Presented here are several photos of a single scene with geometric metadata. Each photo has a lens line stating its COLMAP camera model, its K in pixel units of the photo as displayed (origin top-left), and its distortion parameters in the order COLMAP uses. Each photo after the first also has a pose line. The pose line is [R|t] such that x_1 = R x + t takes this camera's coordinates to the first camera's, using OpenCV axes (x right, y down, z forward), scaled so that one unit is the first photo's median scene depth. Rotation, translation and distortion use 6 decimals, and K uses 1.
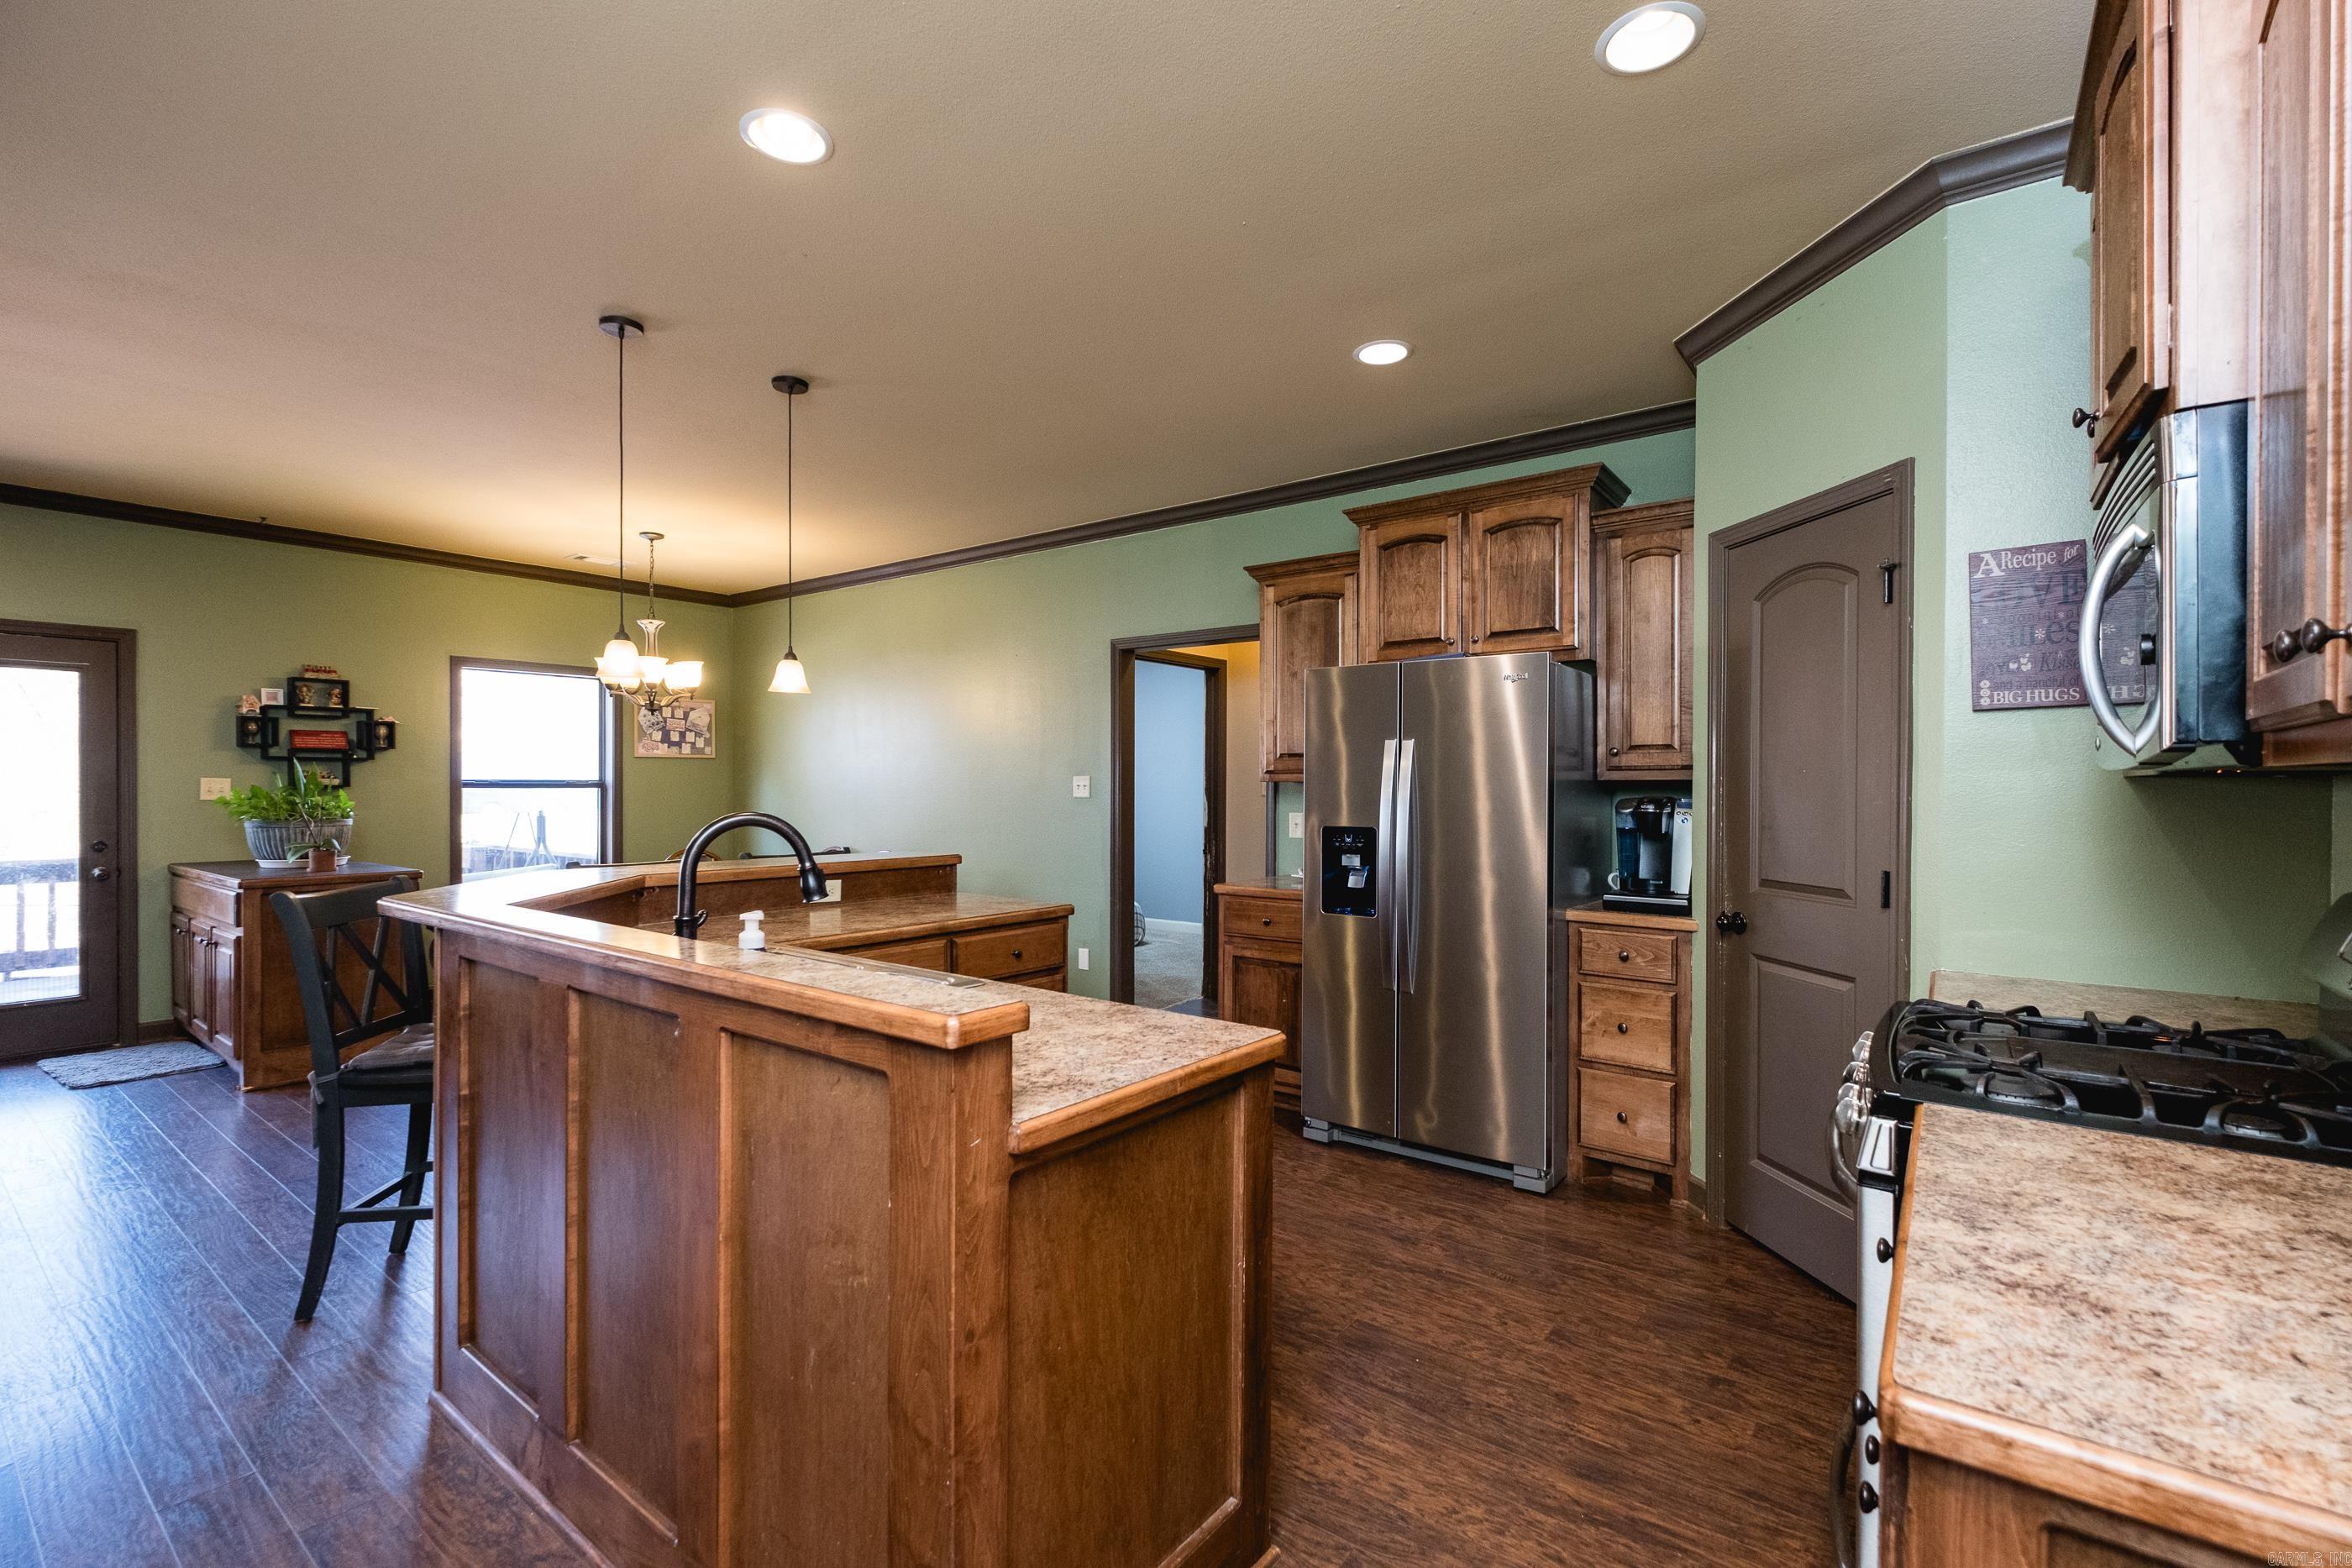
lens RADIAL K [[1027.7, 0, 1173.6], [0, 1027.7, 790.8], [0, 0, 1]] dist [0.004198, -0.002901]
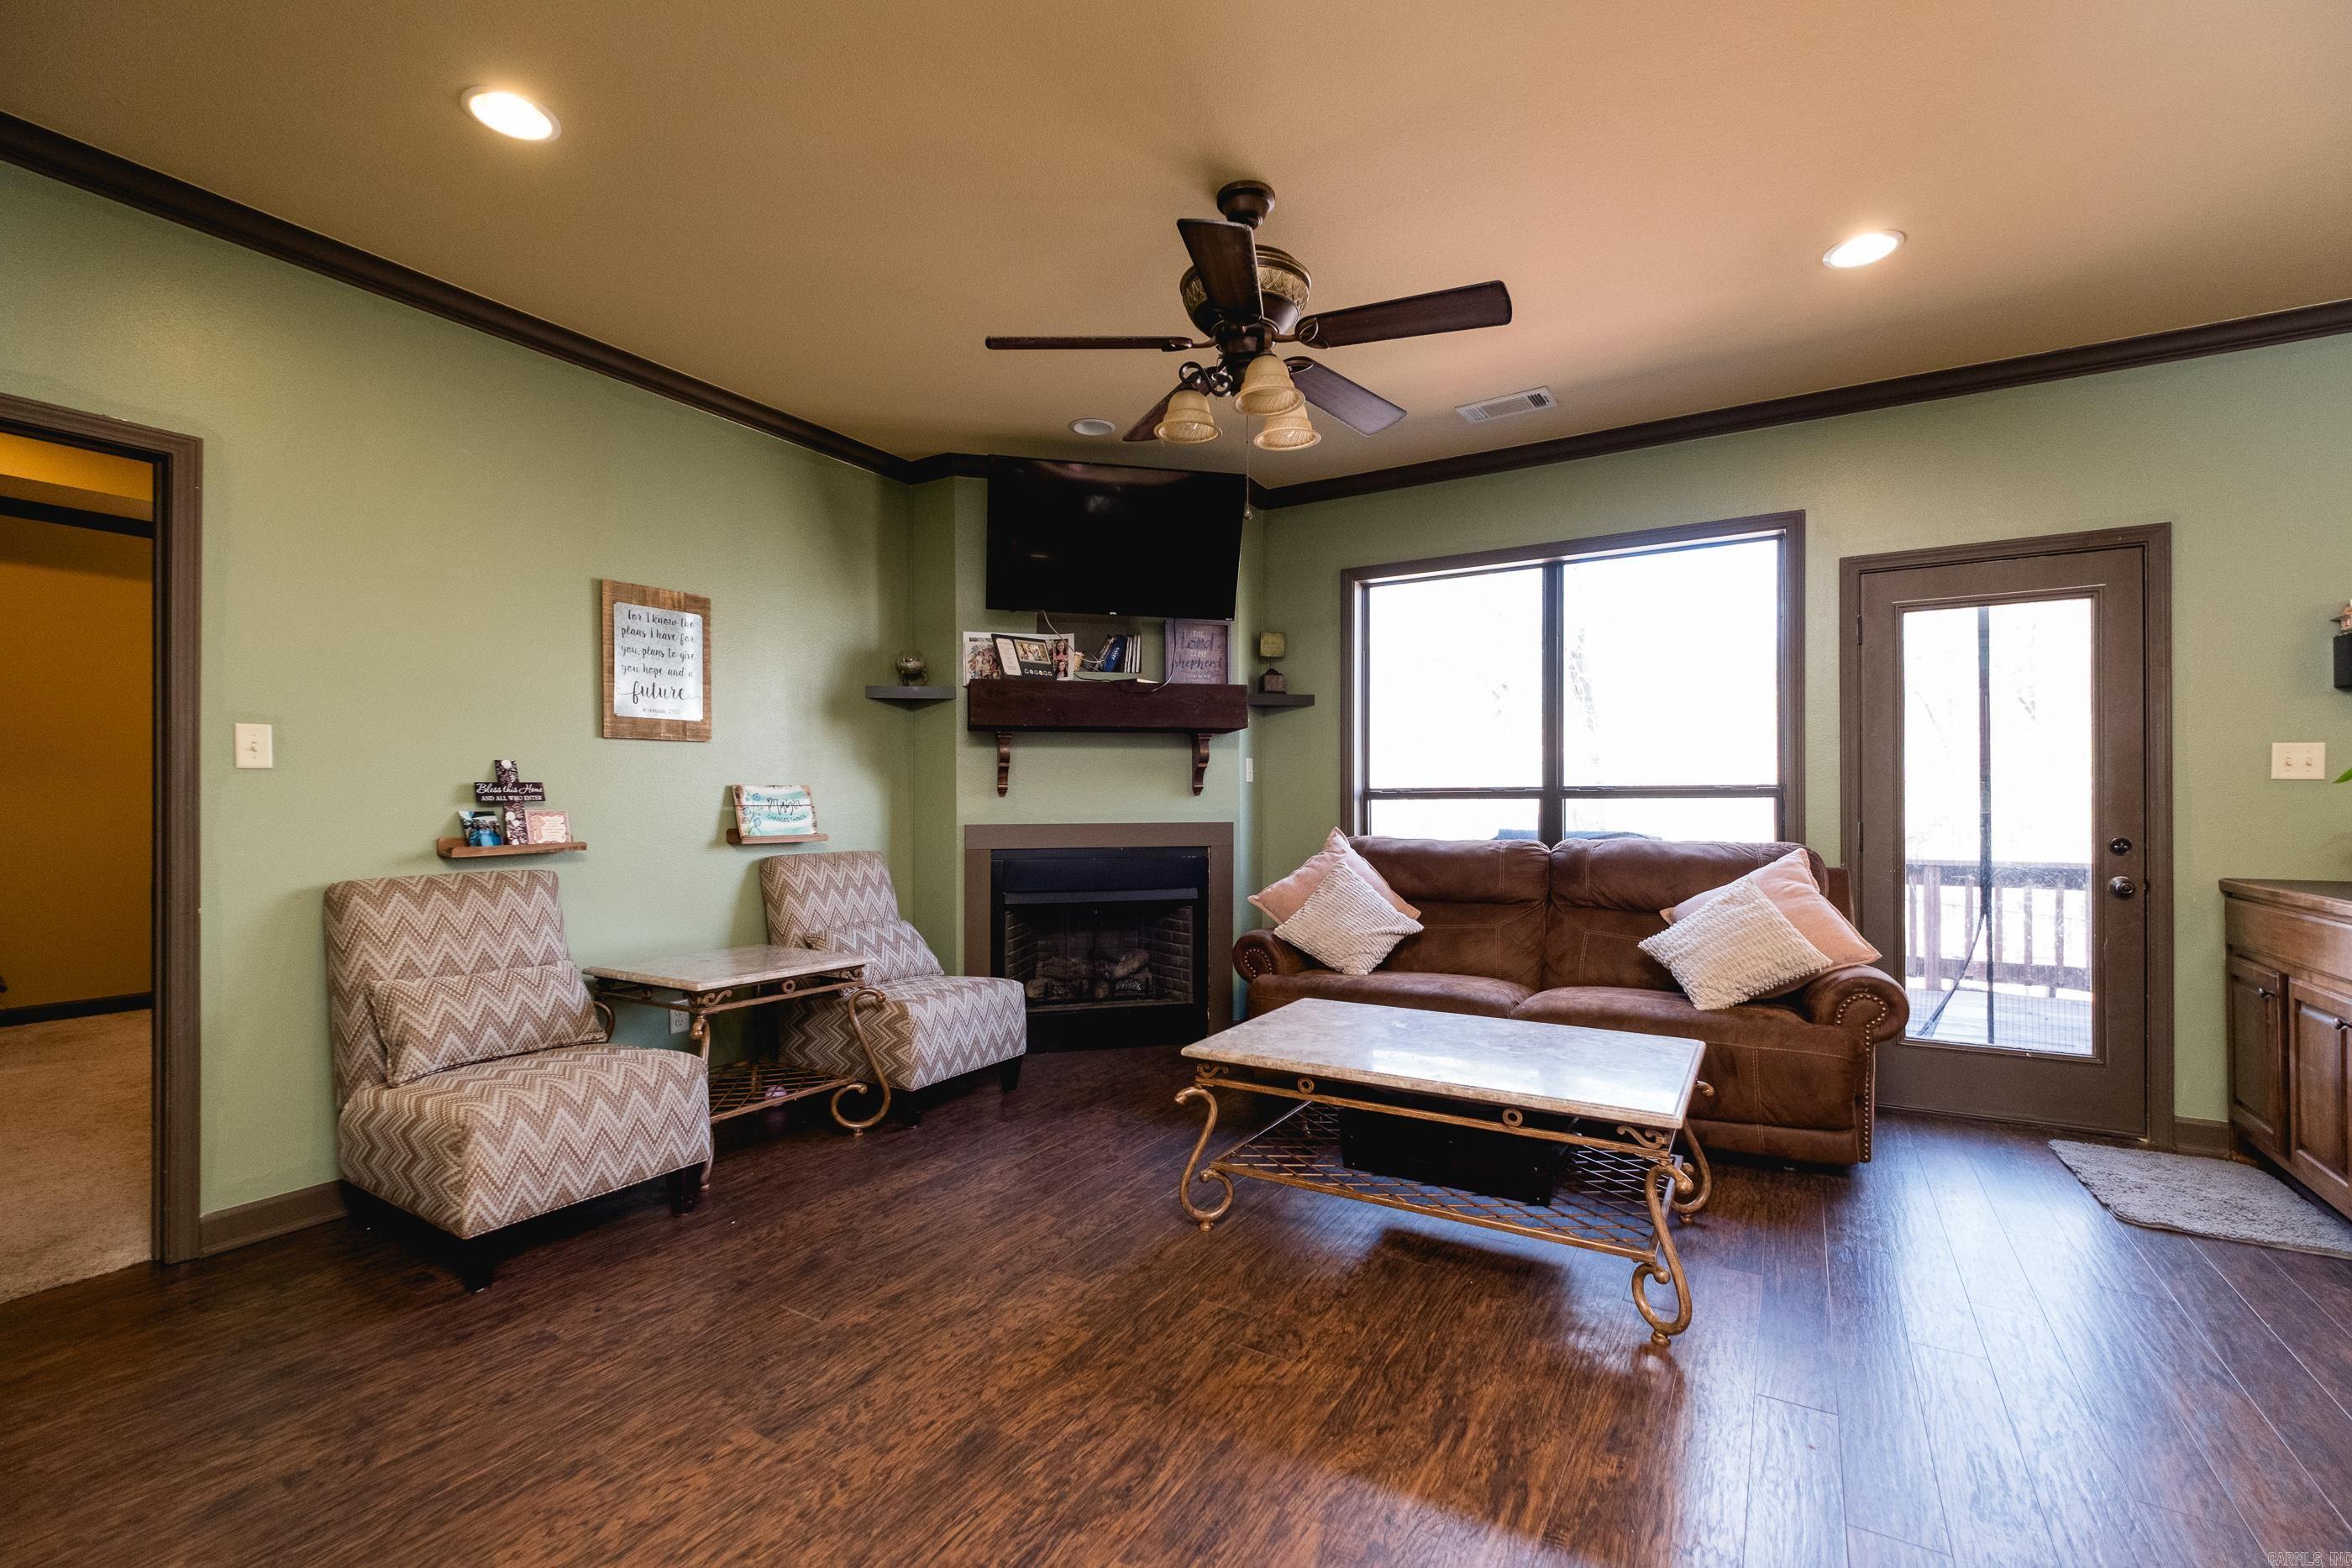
lens RADIAL K [[1043.4, 0, 1193.7], [0, 1043.4, 798.0], [0, 0, 1]] dist [0.008612, -0.001500]
pose [[0.126189, -0.003559, -0.992000, -0.378844], [-0.003749, 0.999985, -0.004064, 0.024462], [0.991999, 0.004232, 0.126174, 0.263348]]
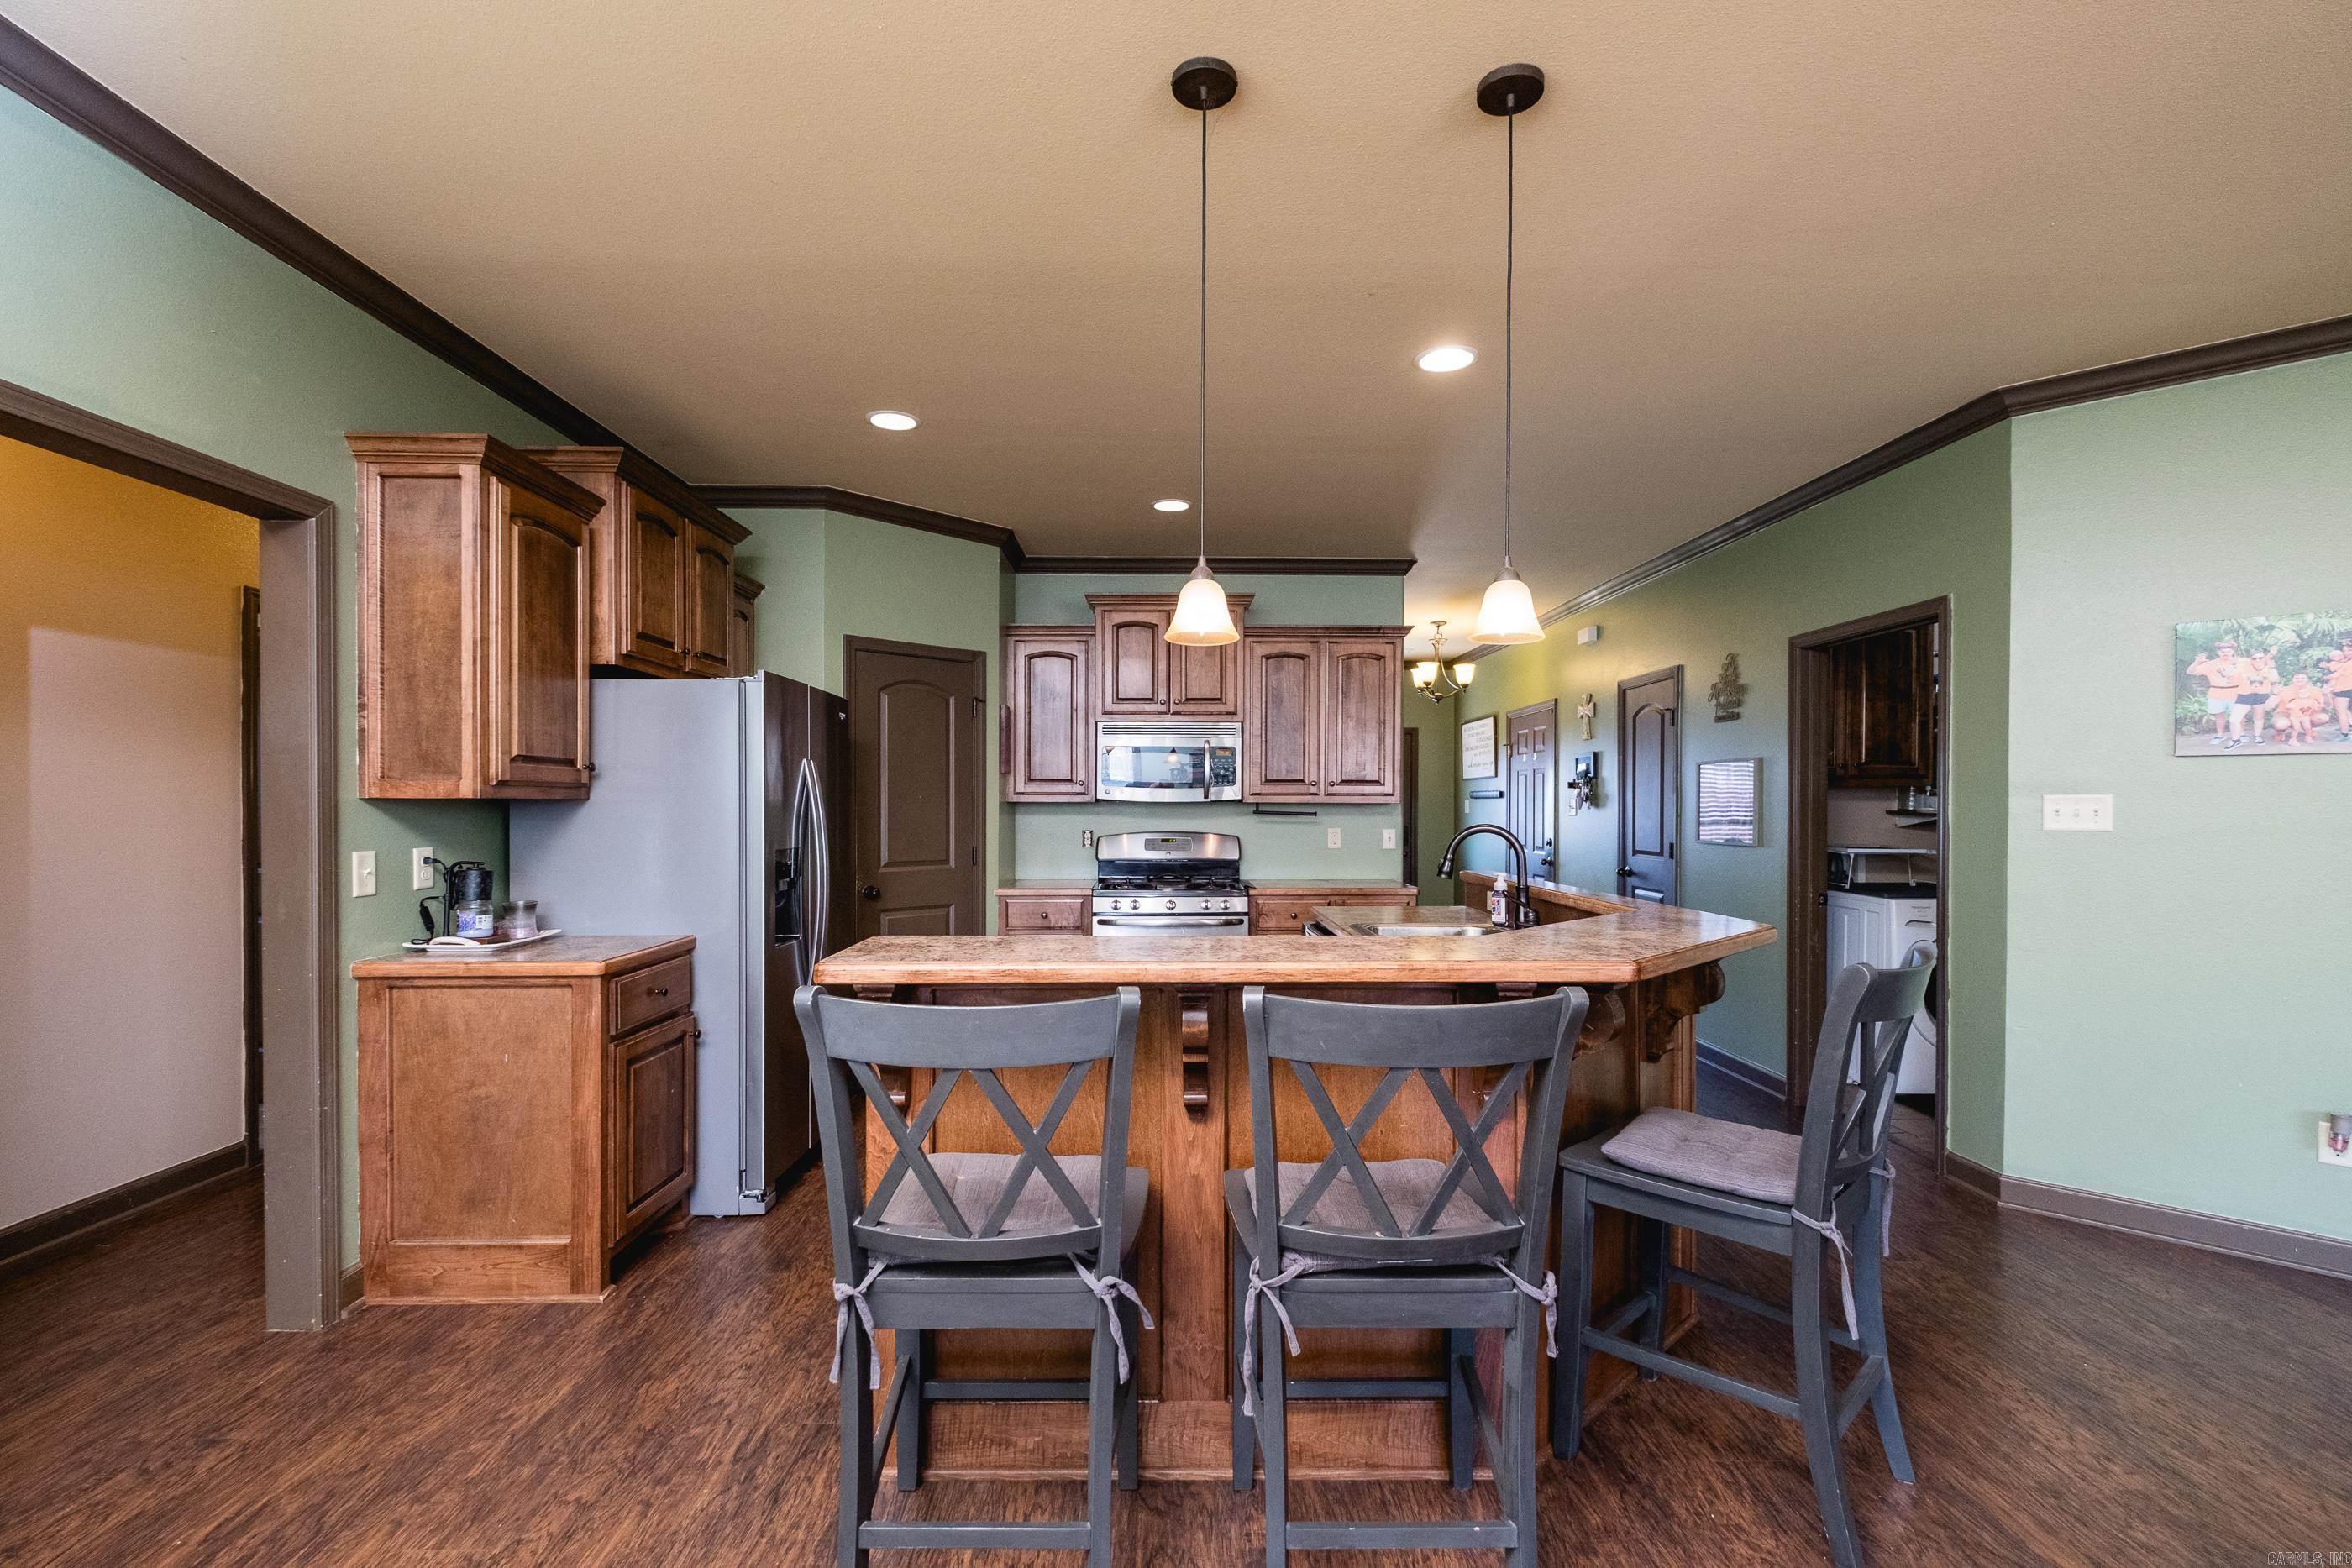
lens RADIAL K [[1027.7, 0, 1179.1], [0, 1027.7, 811.6], [0, 0, 1]] dist [0.004198, -0.002901]
pose [[-0.617566, -0.009586, 0.786461, -0.512763], [-0.001745, 0.999940, 0.010818, -0.006818], [-0.786517, 0.005308, -0.617545, 0.841896]]
